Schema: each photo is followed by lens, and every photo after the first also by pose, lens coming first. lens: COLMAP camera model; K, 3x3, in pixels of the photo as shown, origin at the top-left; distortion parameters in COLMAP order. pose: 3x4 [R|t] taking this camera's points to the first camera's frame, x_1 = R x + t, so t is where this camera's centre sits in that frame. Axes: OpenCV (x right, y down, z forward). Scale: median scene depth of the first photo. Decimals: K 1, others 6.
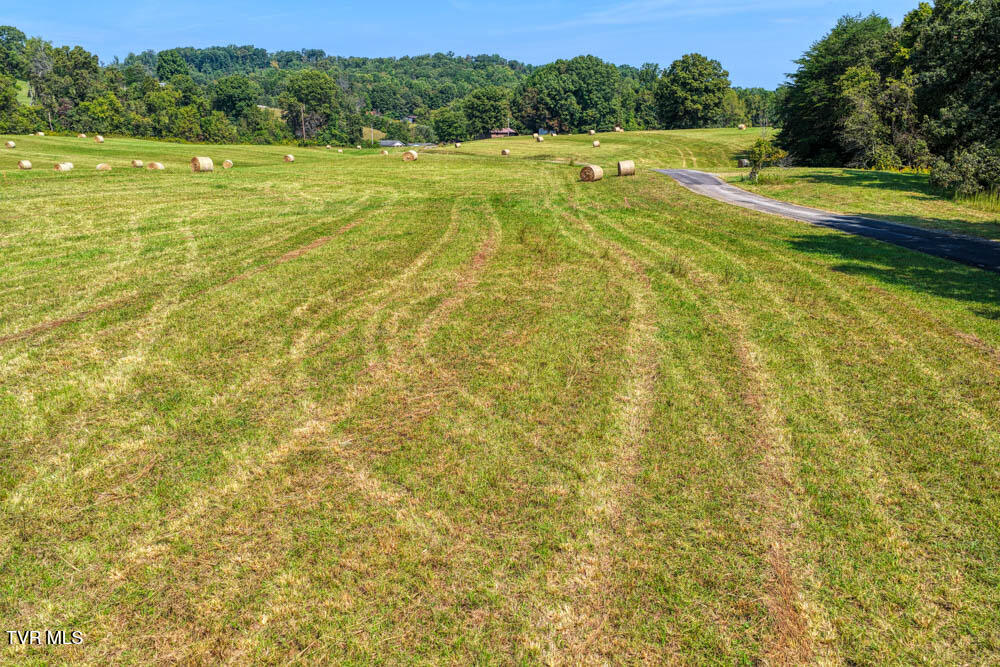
lens RADIAL K [[833.7, 0, 498.3], [0, 833.7, 330.0], [0, 0, 1]] dist [-0.017396, 0.046375]
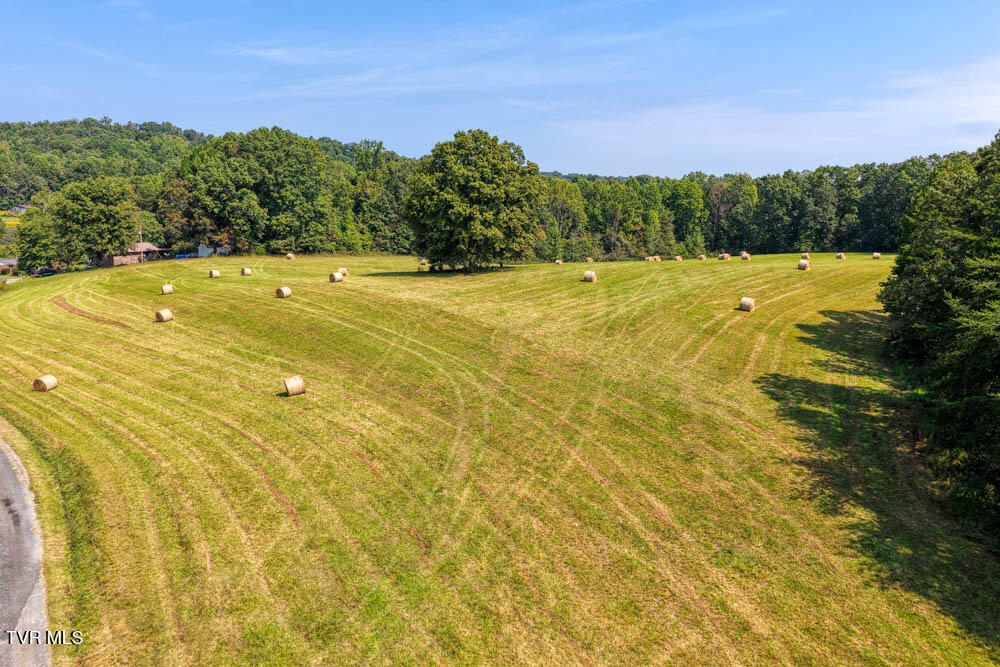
lens RADIAL K [[833.7, 0, 501.1], [0, 833.7, 332.3], [0, 0, 1]] dist [-0.017396, 0.046375]
pose [[0.939067, -0.060667, 0.338339, 0.048609], [0.086409, 0.994358, -0.061533, -0.127091], [-0.332697, 0.087019, 0.939010, 0.379323]]
